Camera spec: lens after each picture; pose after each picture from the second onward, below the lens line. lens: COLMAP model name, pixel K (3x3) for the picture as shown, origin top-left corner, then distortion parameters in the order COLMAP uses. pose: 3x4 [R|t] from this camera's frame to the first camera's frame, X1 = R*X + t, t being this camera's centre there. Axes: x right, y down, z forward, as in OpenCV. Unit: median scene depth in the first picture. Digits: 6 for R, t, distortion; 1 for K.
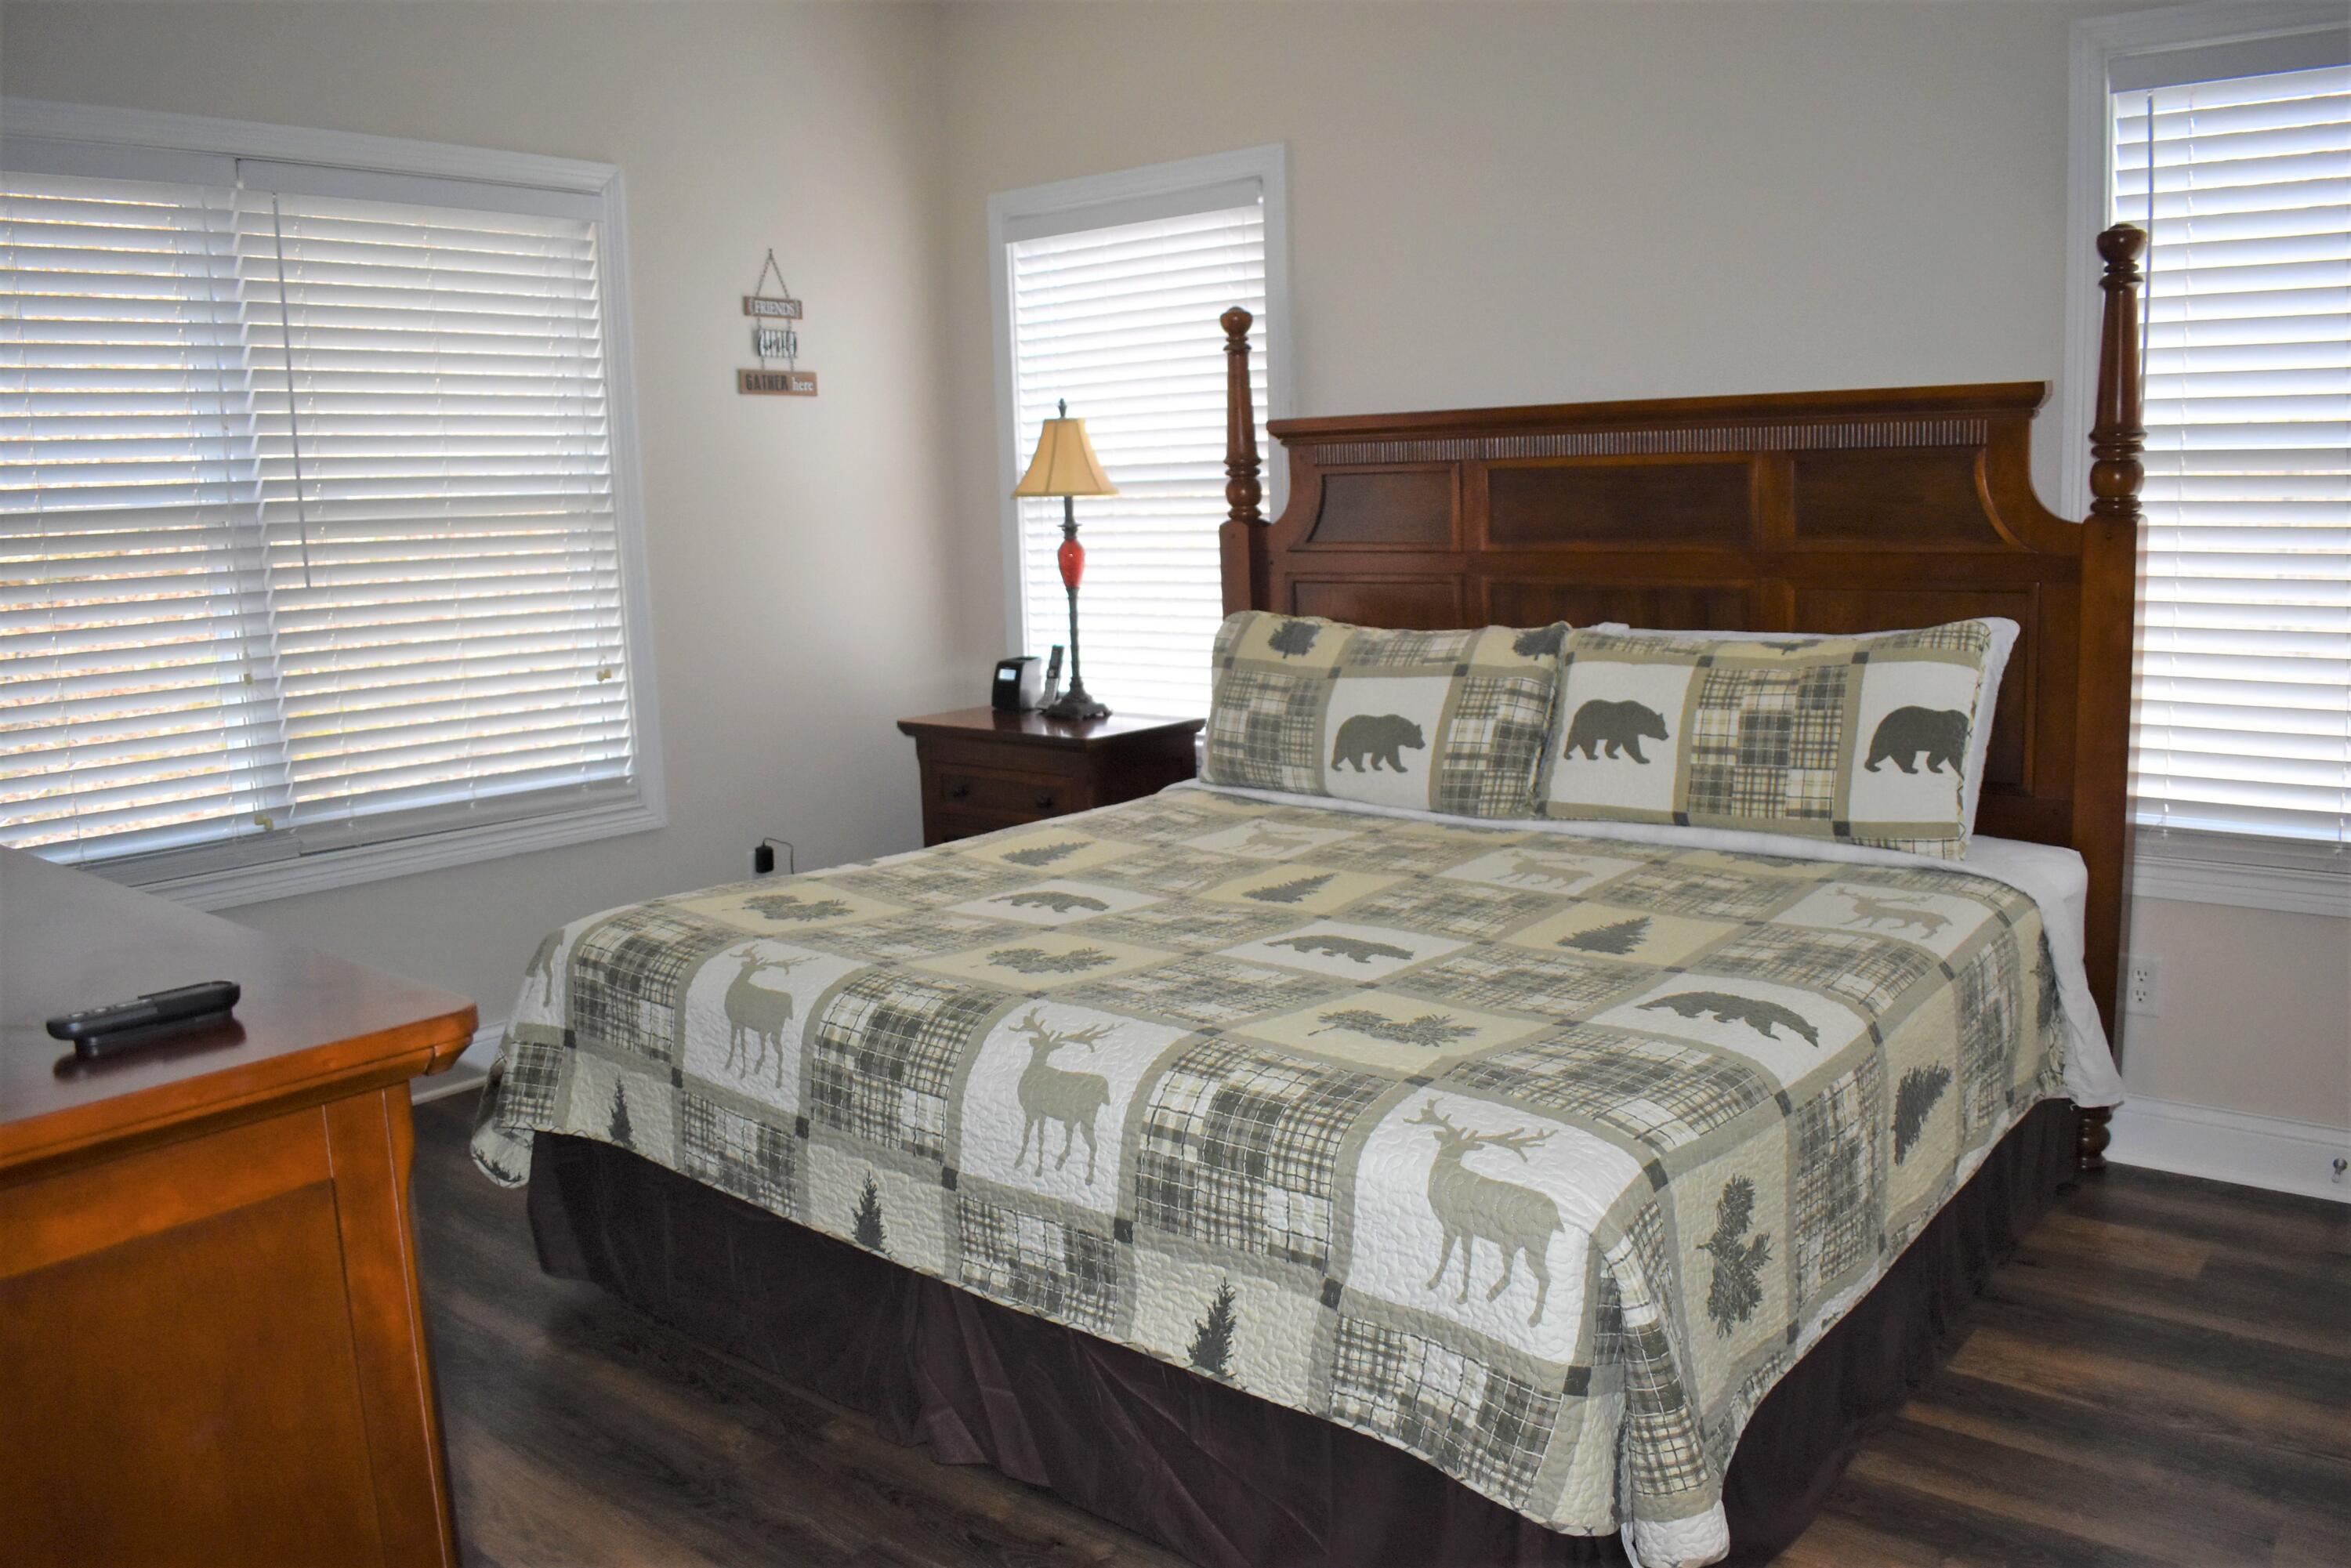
lens RADIAL K [[1905.0, 0, 1175.5], [0, 1905.0, 784.0], [0, 0, 1]] dist [-0.068615, -0.001124]
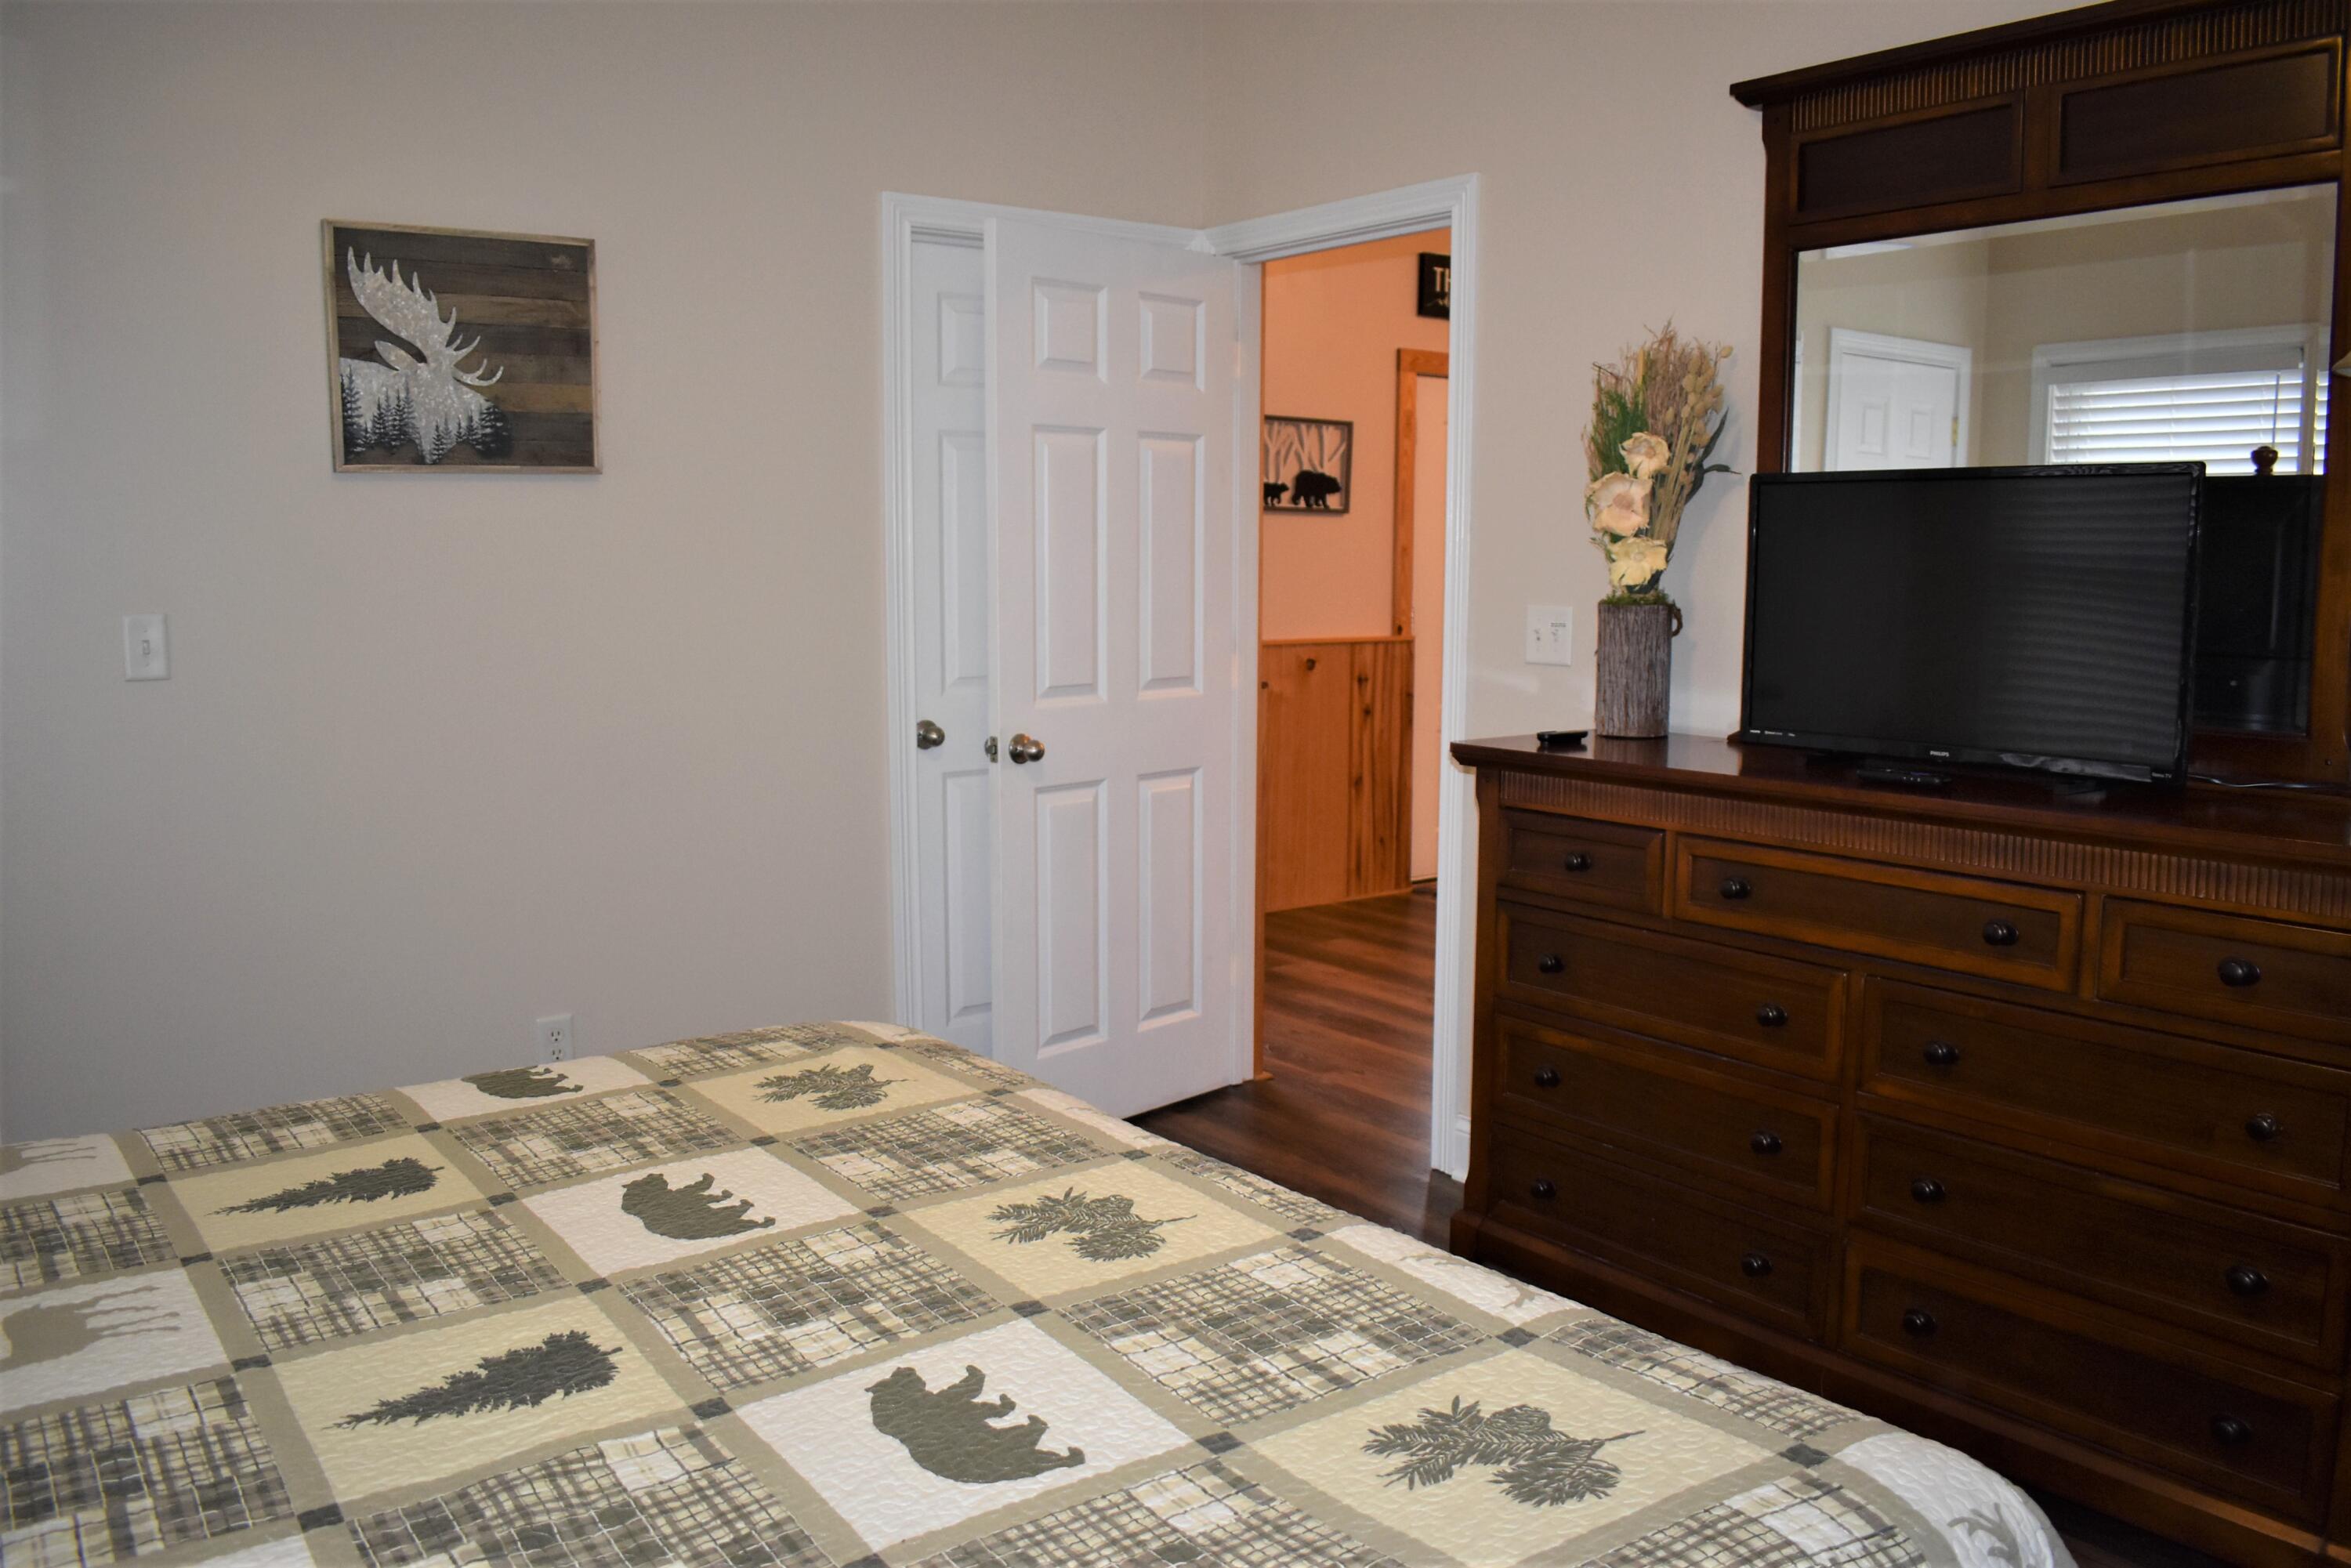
lens RADIAL K [[1905.0, 0, 1175.5], [0, 1905.0, 784.0], [0, 0, 1]] dist [-0.068615, -0.001124]
pose [[-0.972733, 0.006965, 0.231825, -0.107189], [0.070193, 0.961513, 0.265642, -0.249966], [-0.221052, 0.274671, -0.935784, 1.566590]]
